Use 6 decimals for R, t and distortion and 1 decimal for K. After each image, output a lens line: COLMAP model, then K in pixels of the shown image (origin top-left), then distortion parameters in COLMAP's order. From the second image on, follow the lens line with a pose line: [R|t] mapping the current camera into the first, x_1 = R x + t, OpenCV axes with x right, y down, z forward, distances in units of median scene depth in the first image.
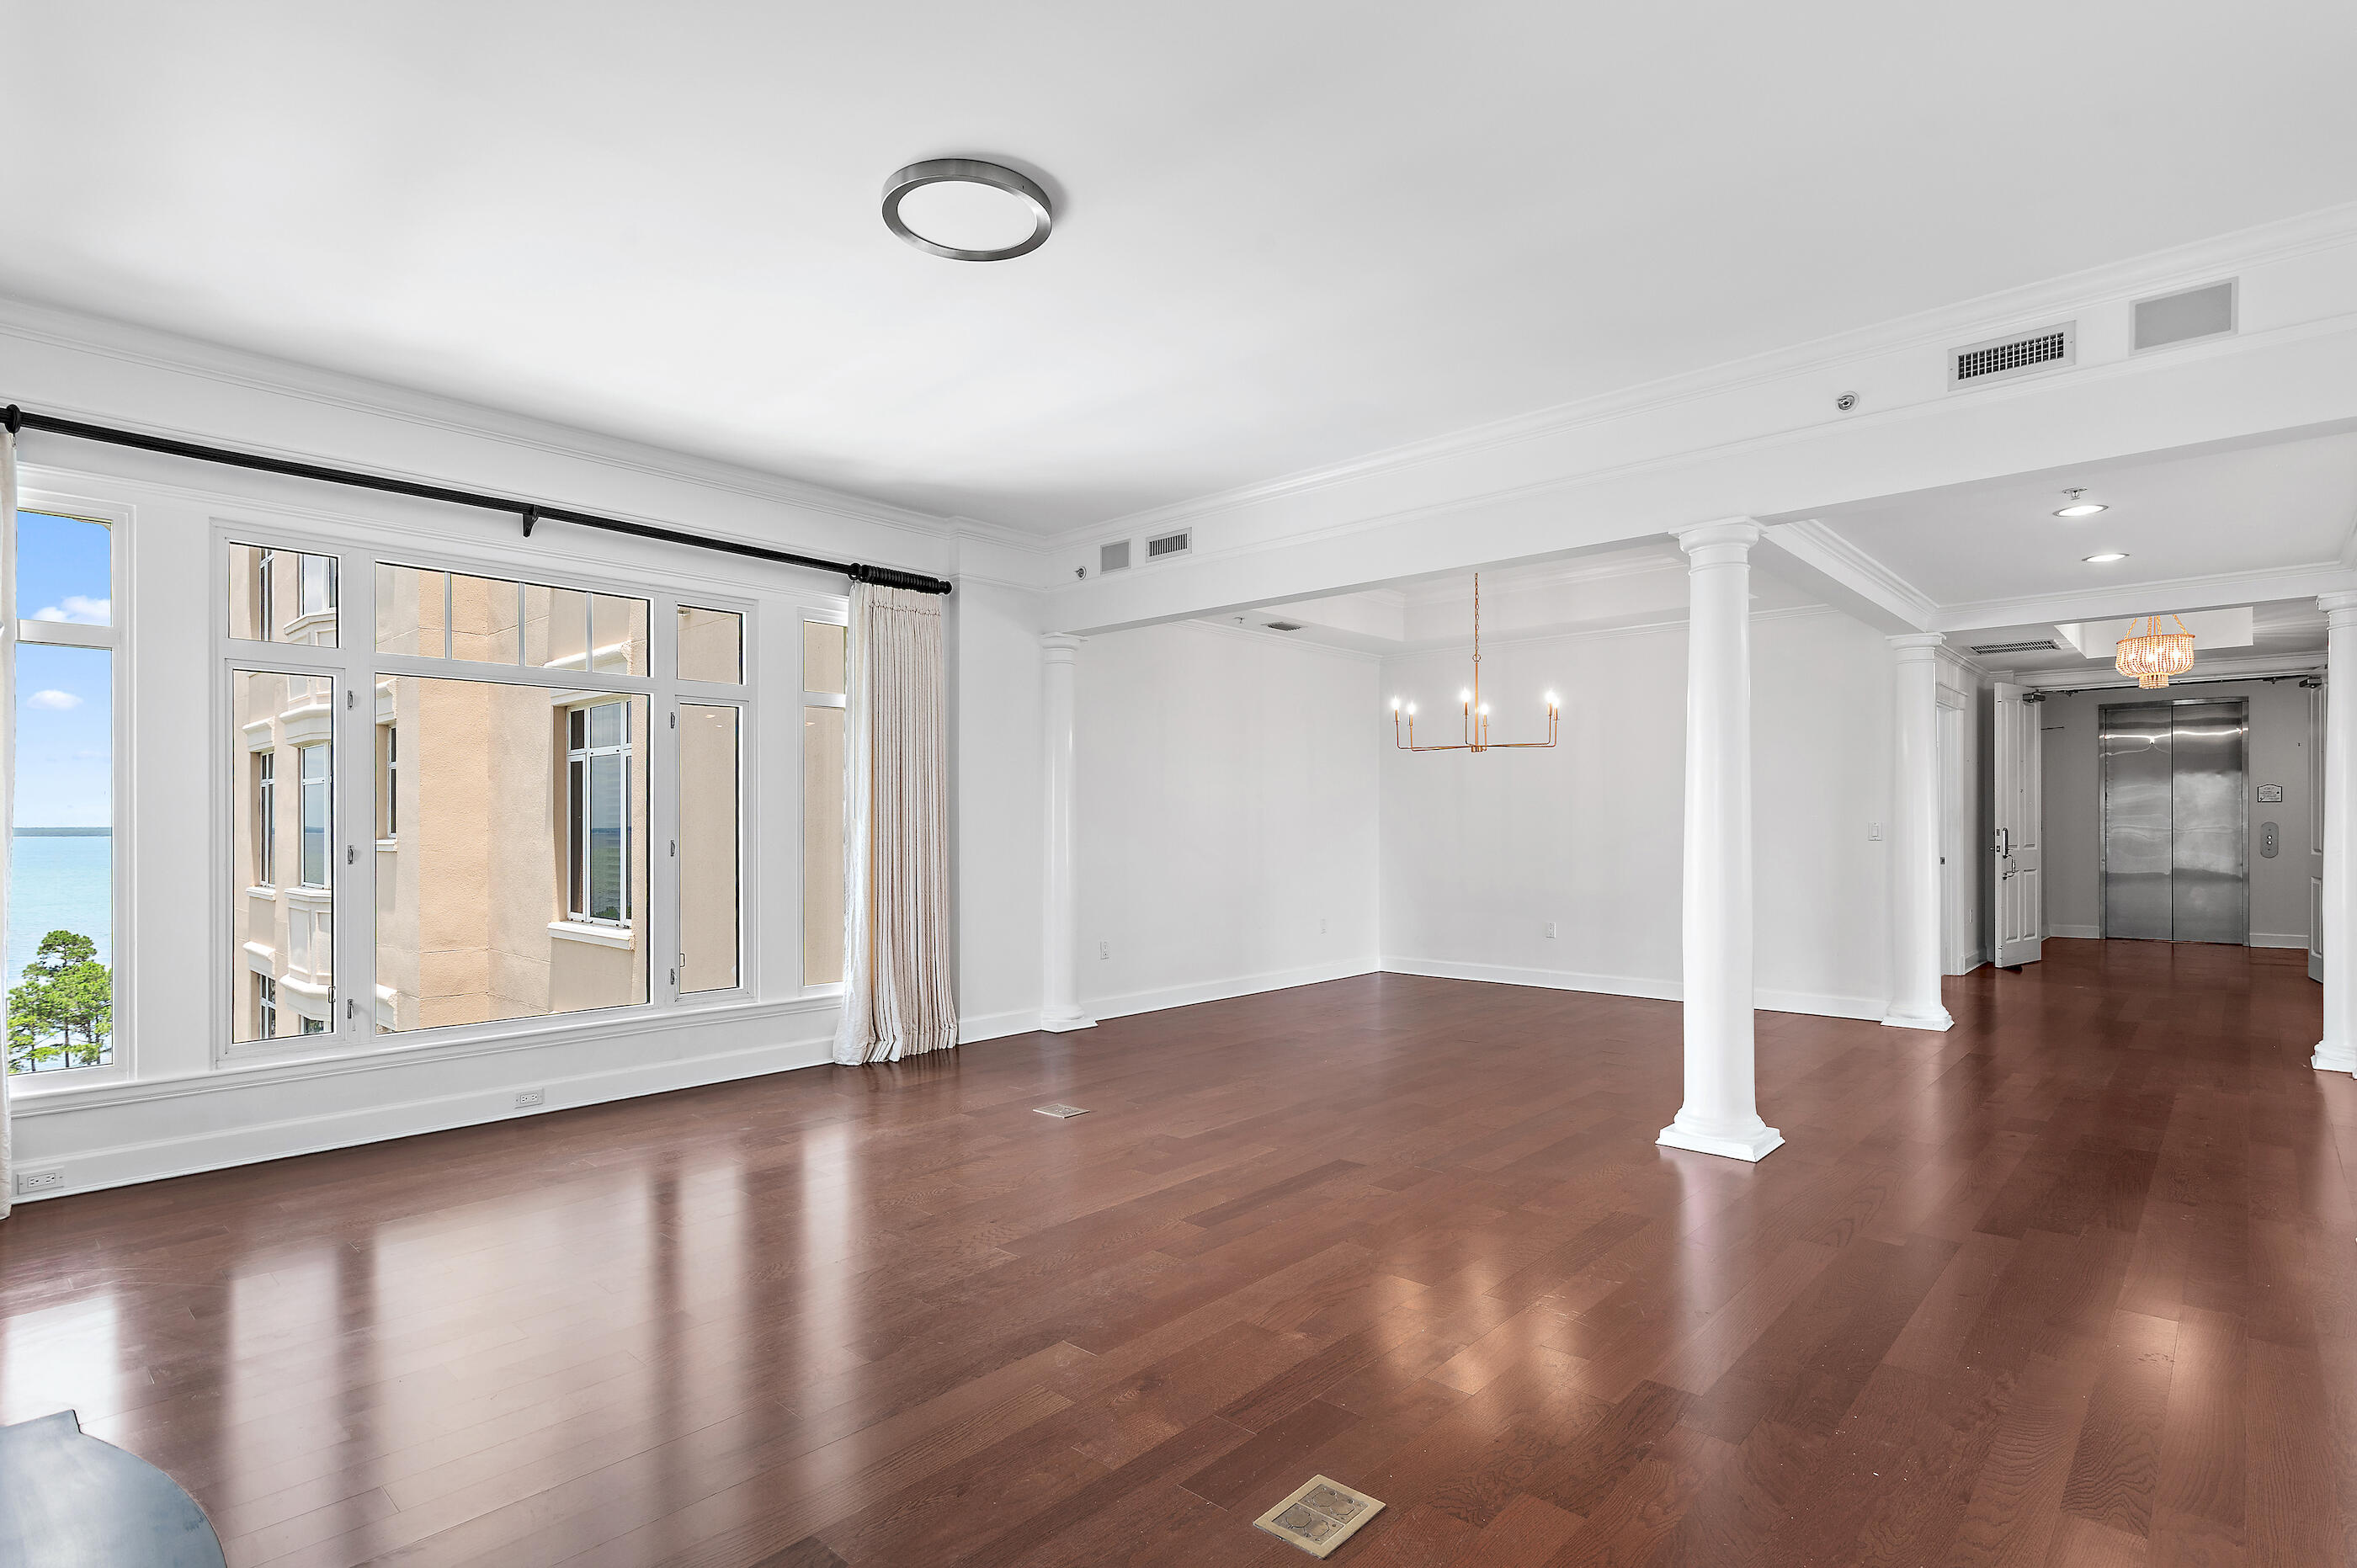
lens RADIAL K [[1149.1, 0, 1183.5], [0, 1149.1, 809.5], [0, 0, 1]] dist [0.000884, 0.000275]
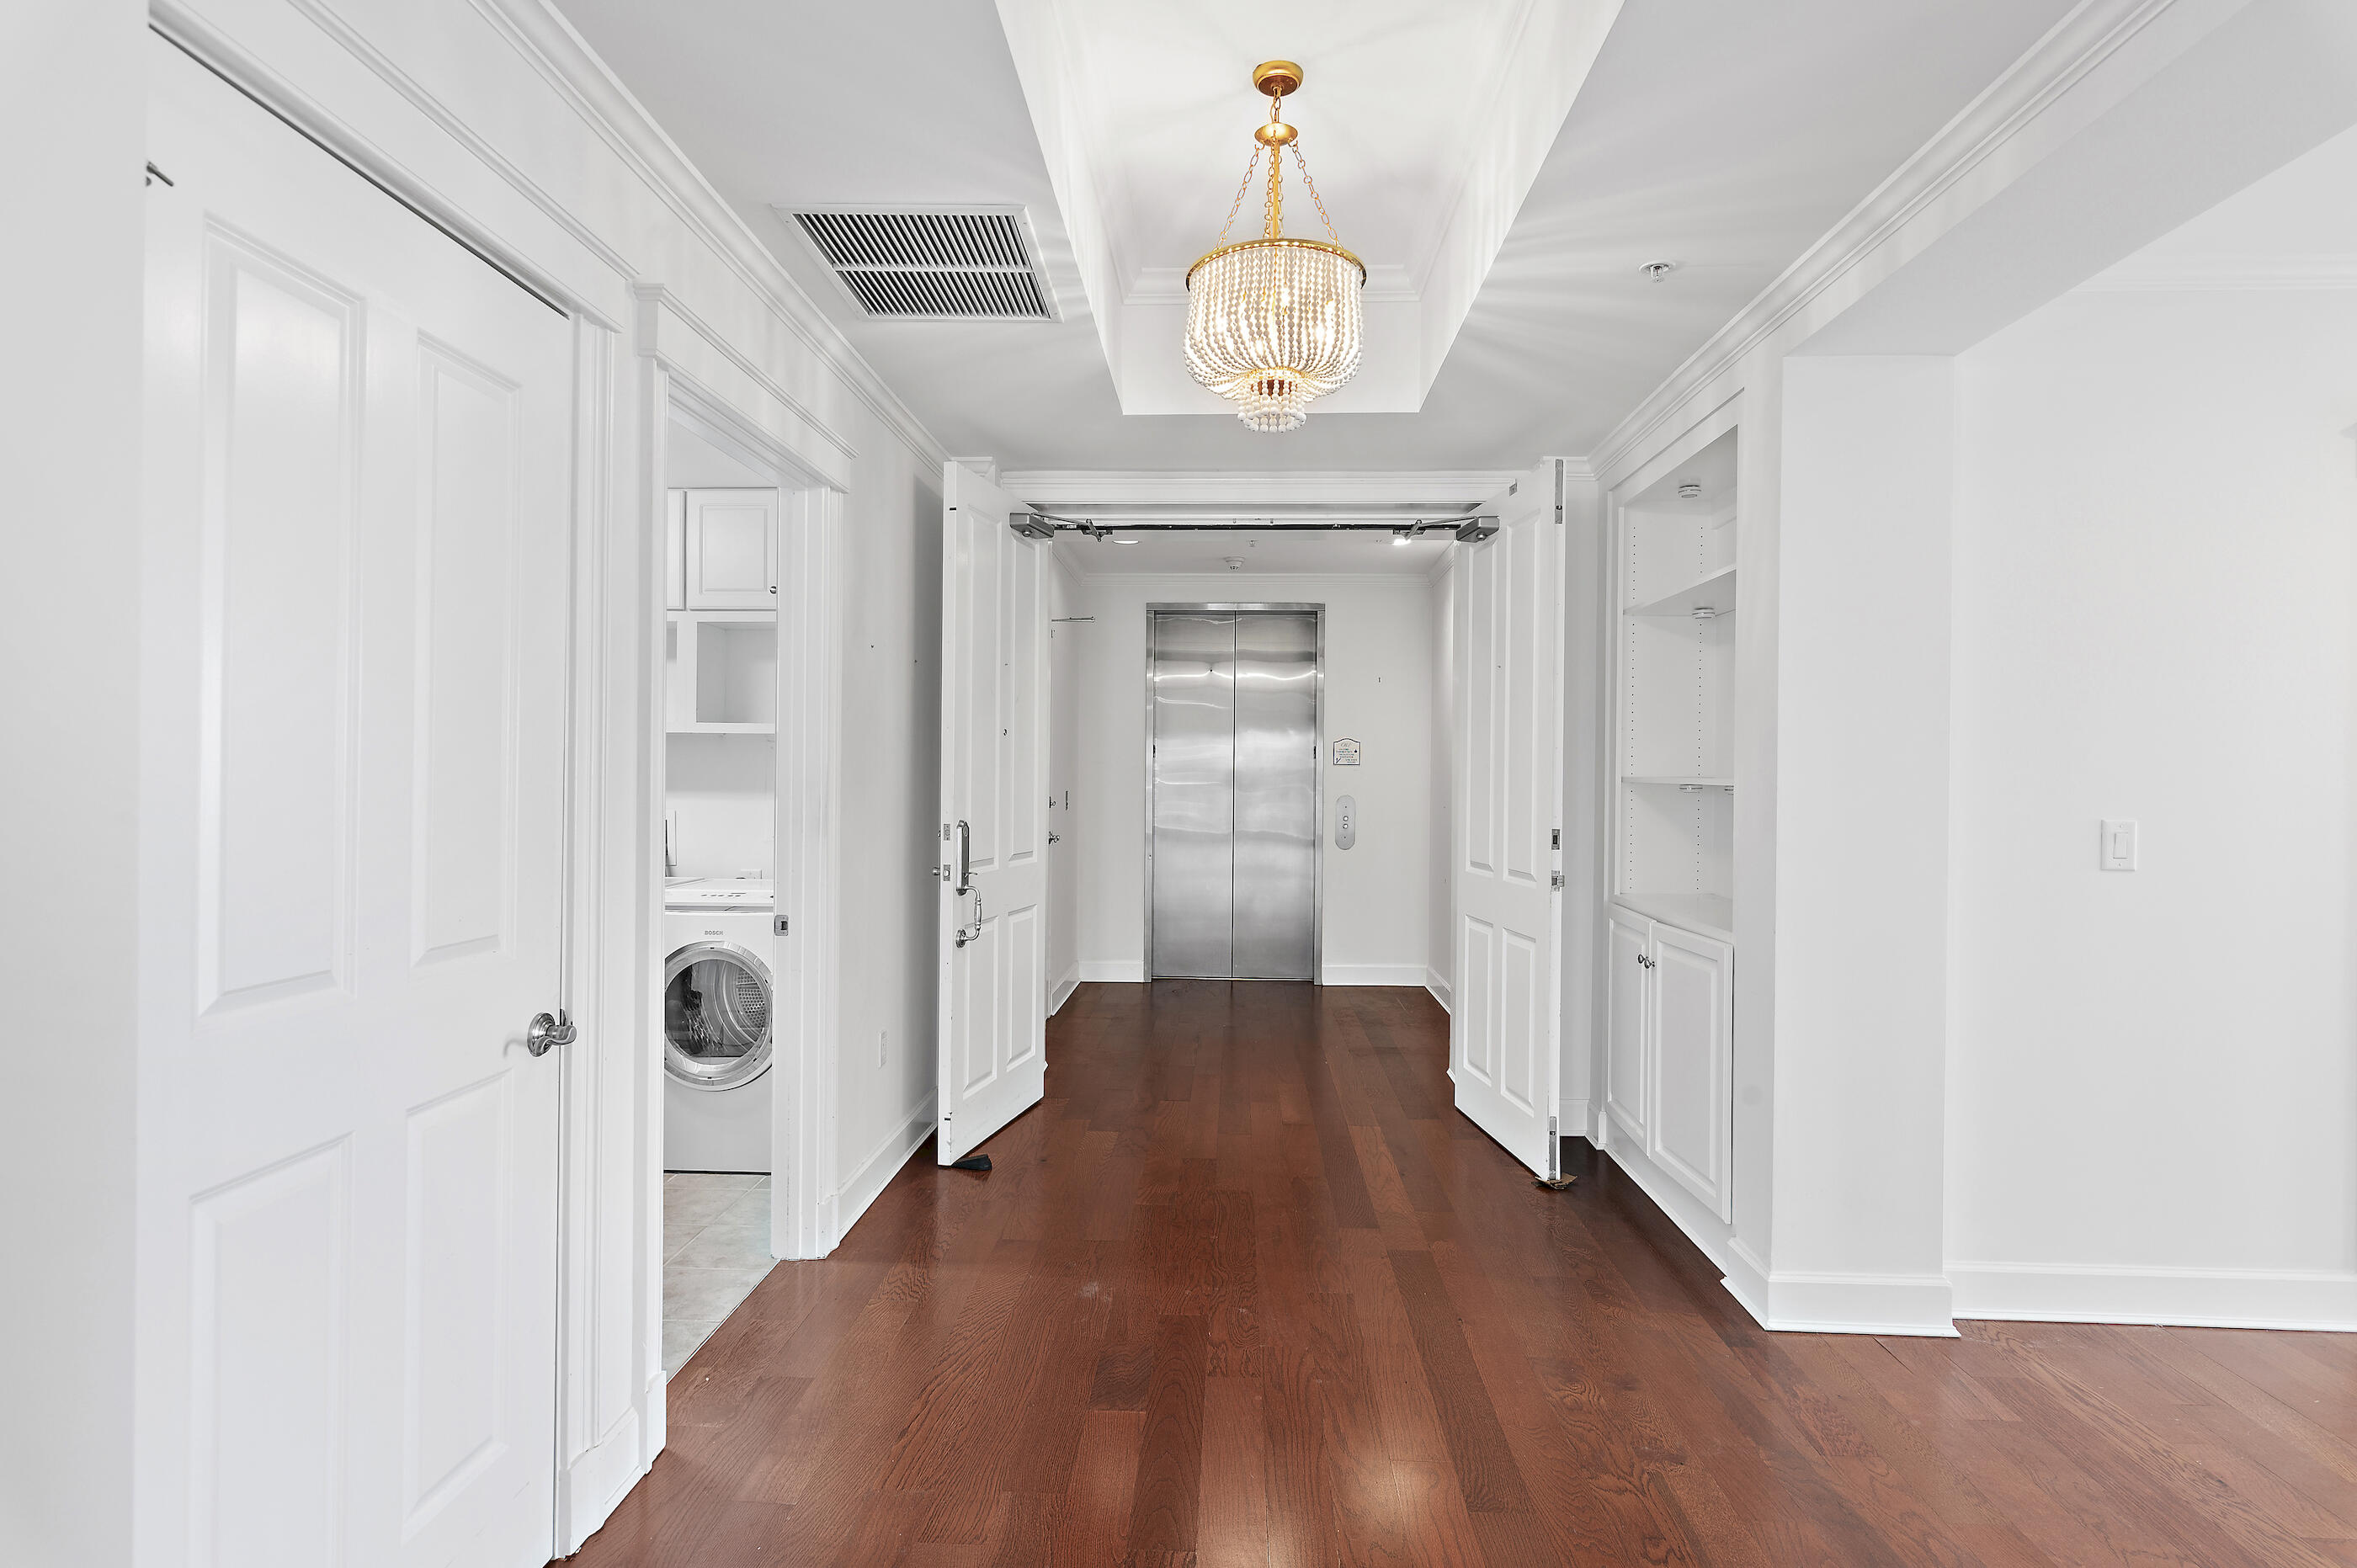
lens RADIAL K [[1196.1, 0, 1175.2], [0, 1196.1, 765.0], [0, 0, 1]] dist [0.000452, -0.000463]
pose [[0.768417, 0.012576, 0.639826, 0.482264], [-0.012446, 0.999911, -0.004705, -0.002453], [-0.639828, -0.004348, 0.768506, 0.602454]]
